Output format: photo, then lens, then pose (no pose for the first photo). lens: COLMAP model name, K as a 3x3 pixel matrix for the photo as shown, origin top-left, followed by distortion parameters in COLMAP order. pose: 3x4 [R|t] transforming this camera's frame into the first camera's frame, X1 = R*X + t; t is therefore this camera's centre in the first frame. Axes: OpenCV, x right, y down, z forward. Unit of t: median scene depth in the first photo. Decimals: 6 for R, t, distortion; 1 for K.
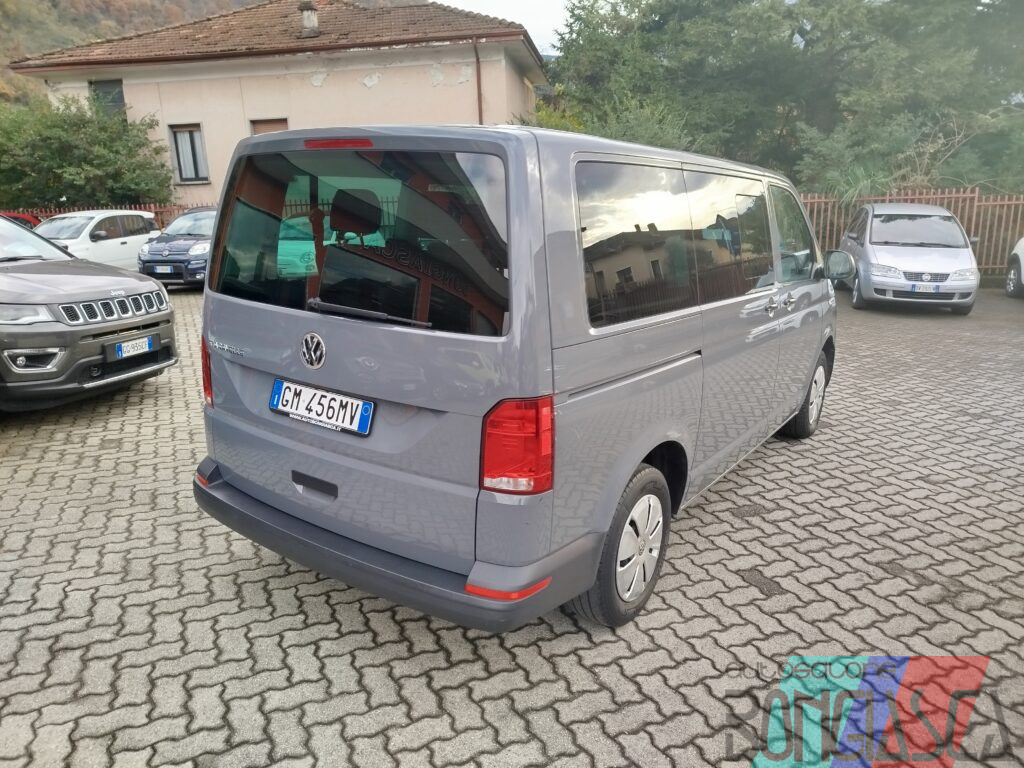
lens RADIAL K [[745.9, 0, 512.0], [0, 745.9, 384.0], [0, 0, 1]] dist [0.051467, -0.058405]
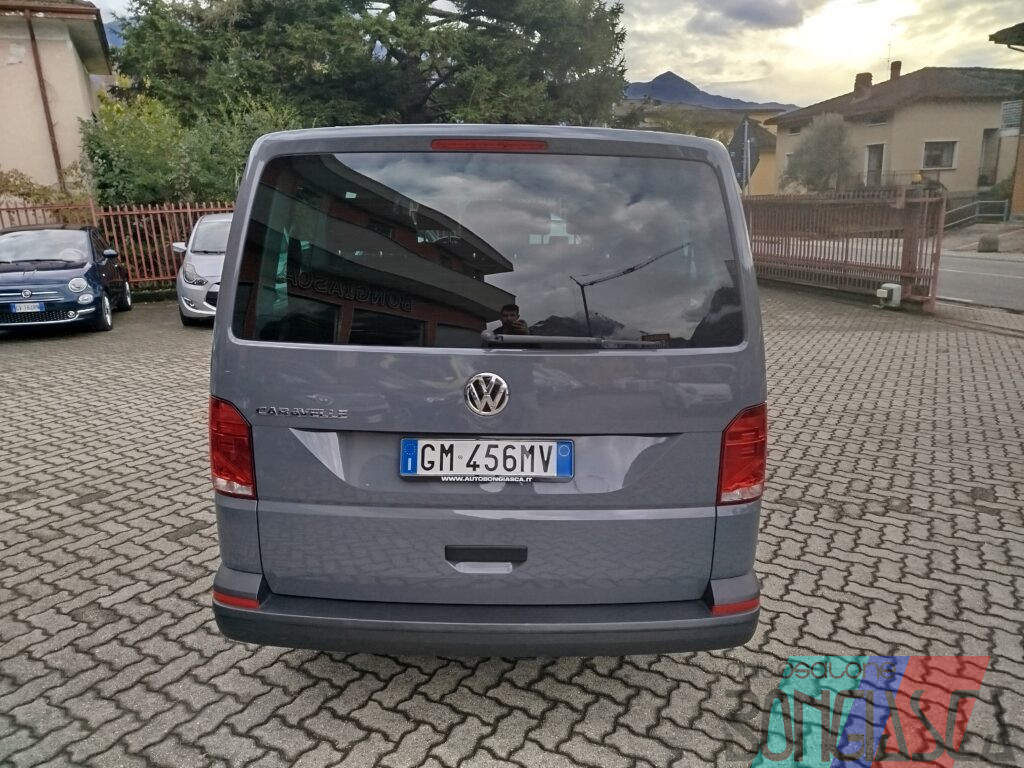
lens RADIAL K [[745.9, 0, 512.0], [0, 745.9, 384.0], [0, 0, 1]] dist [0.051467, -0.058405]
pose [[0.810482, -0.143575, 0.567895, -0.683491], [0.148964, 0.988142, 0.037226, -0.078179], [-0.566505, 0.054425, 0.822259, 0.296649]]
